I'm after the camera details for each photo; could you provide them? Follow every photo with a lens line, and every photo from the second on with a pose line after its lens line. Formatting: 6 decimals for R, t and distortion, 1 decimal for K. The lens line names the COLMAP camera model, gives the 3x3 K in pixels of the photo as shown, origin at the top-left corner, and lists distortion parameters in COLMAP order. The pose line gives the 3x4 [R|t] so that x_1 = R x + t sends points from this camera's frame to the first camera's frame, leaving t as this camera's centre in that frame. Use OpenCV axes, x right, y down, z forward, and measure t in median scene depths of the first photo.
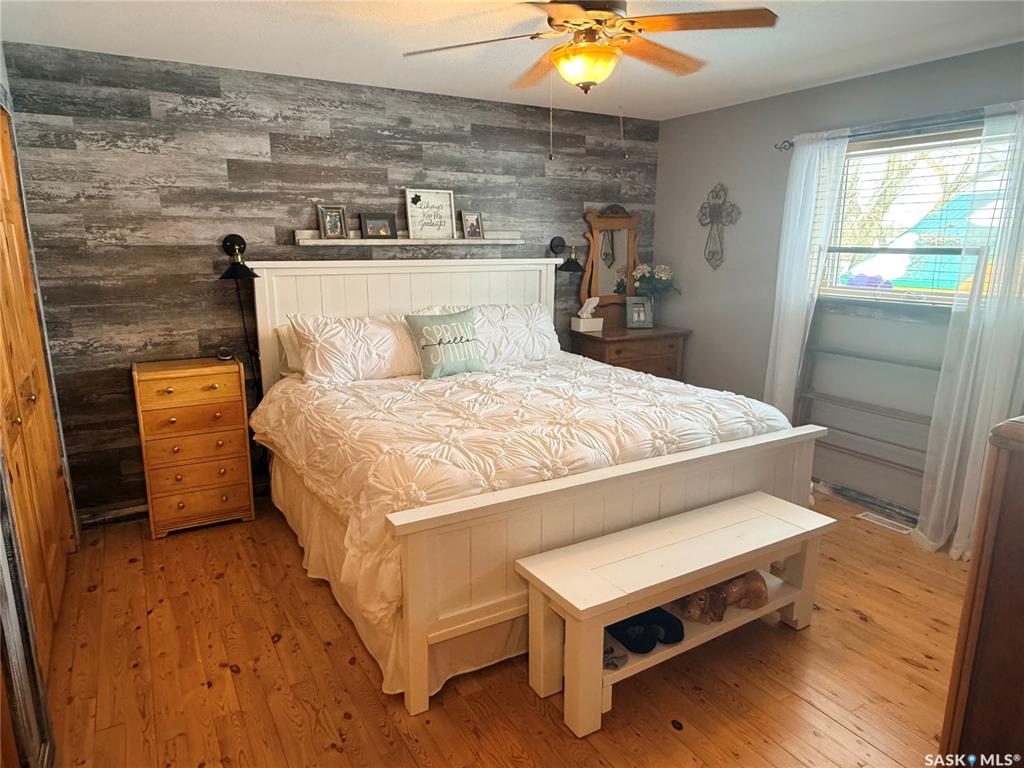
lens RADIAL K [[659.0, 0, 518.8], [0, 659.0, 384.0], [0, 0, 1]] dist [-0.000119, 0.002322]
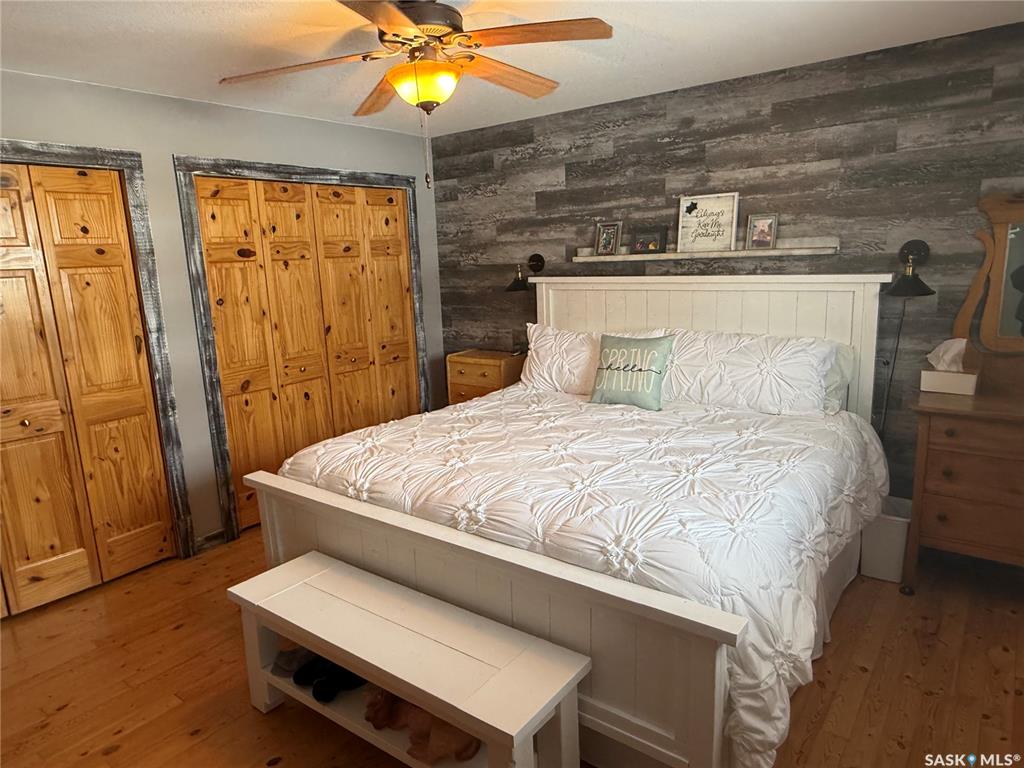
lens RADIAL K [[659.0, 0, 516.3], [0, 659.0, 388.8], [0, 0, 1]] dist [-0.000119, 0.002322]
pose [[0.364224, 0.173463, -0.915015, 0.654453], [-0.156369, 0.979944, 0.123528, -0.120498], [0.918090, 0.098088, 0.384043, 0.493110]]
